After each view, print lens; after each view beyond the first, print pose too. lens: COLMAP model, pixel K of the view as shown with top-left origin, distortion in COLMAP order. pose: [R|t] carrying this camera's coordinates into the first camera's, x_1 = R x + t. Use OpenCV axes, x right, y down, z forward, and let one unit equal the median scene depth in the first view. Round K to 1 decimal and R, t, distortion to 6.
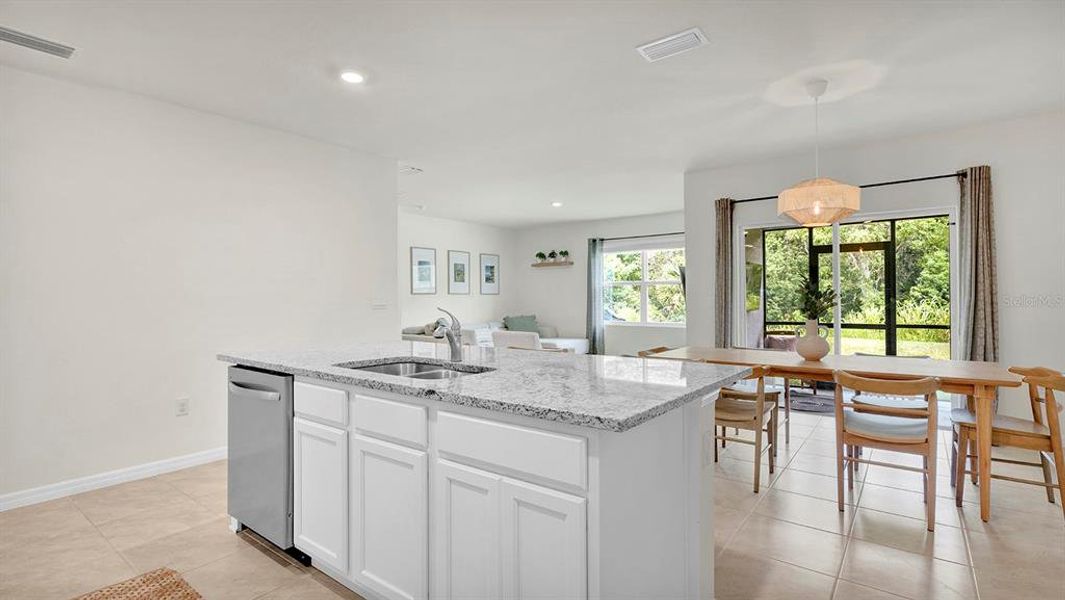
lens RADIAL K [[496.4, 0, 515.4], [0, 496.4, 290.2], [0, 0, 1]] dist [-0.008330, 0.003506]
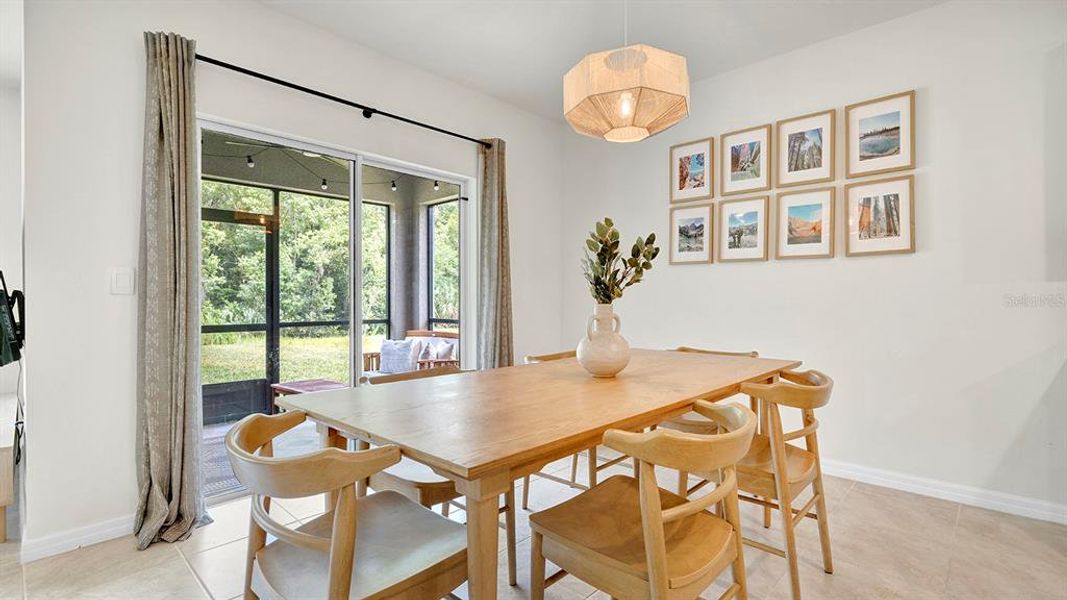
lens RADIAL K [[497.3, 0, 534.6], [0, 497.3, 298.1], [0, 0, 1]] dist [-0.008330, 0.003506]
pose [[0.081269, 0.010197, 0.996640, 0.015891], [-0.014784, 0.999850, -0.009025, 0.021678], [-0.996583, -0.014001, 0.081407, 0.374876]]
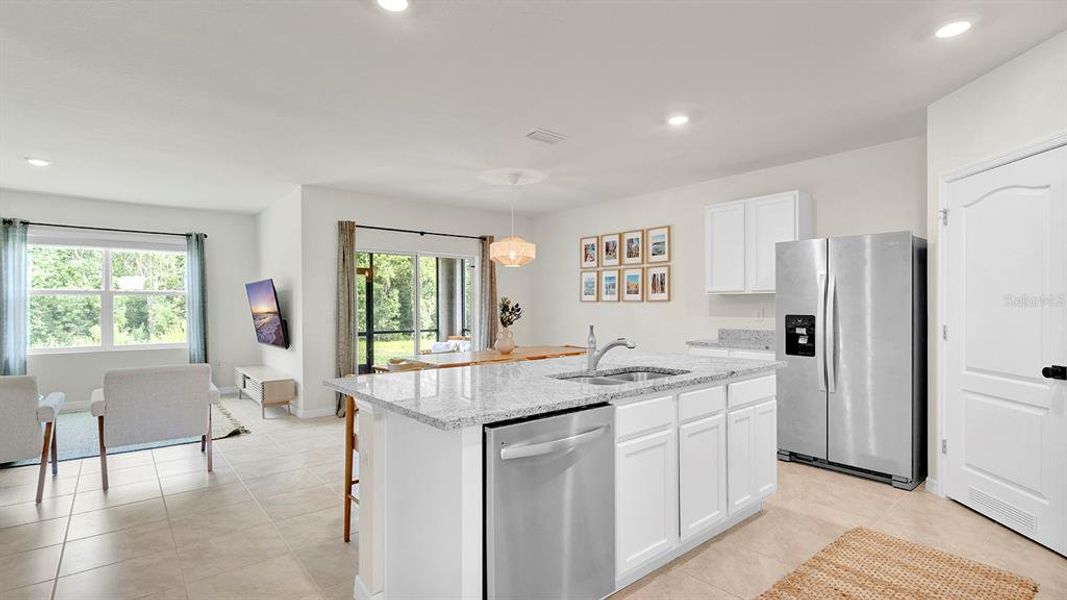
lens RADIAL K [[497.3, 0, 536.6], [0, 497.3, 305.0], [0, 0, 1]] dist [-0.008330, 0.003506]
pose [[0.190654, 0.007284, 0.981630, -0.322400], [-0.013517, 0.999897, -0.004794, -0.001121], [-0.981564, -0.012354, 0.190733, 0.221019]]
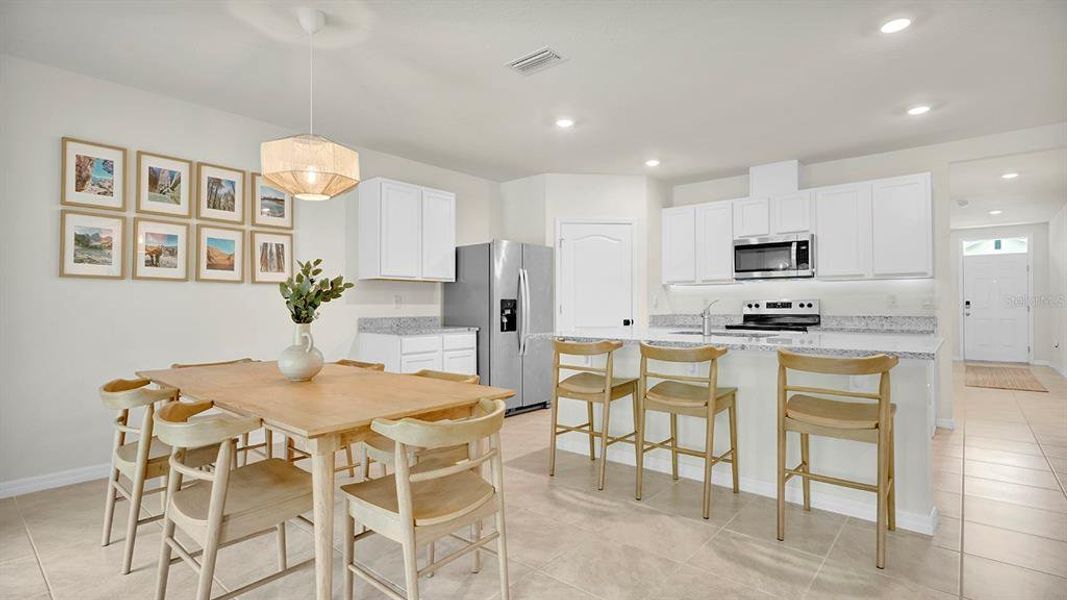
lens RADIAL K [[497.3, 0, 511.1], [0, 497.3, 301.0], [0, 0, 1]] dist [-0.008330, 0.003506]
pose [[-0.998455, 0.011643, 0.054339, 0.101304], [0.010317, 0.999644, -0.024619, 0.017444], [-0.054607, -0.024020, -0.998219, 0.617159]]
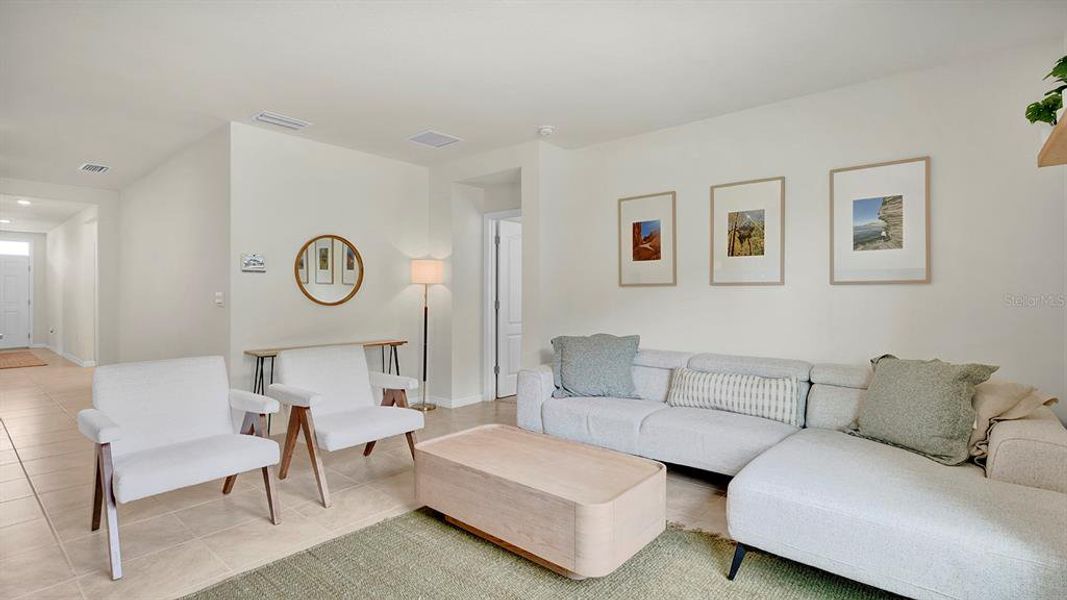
lens RADIAL K [[497.3, 0, 538.9], [0, 497.3, 292.9], [0, 0, 1]] dist [-0.008330, 0.003506]
pose [[-0.013122, 0.003639, -0.999907, 0.299027], [0.014874, 0.999883, 0.003443, 0.010600], [0.999803, -0.014827, -0.013174, 0.817463]]
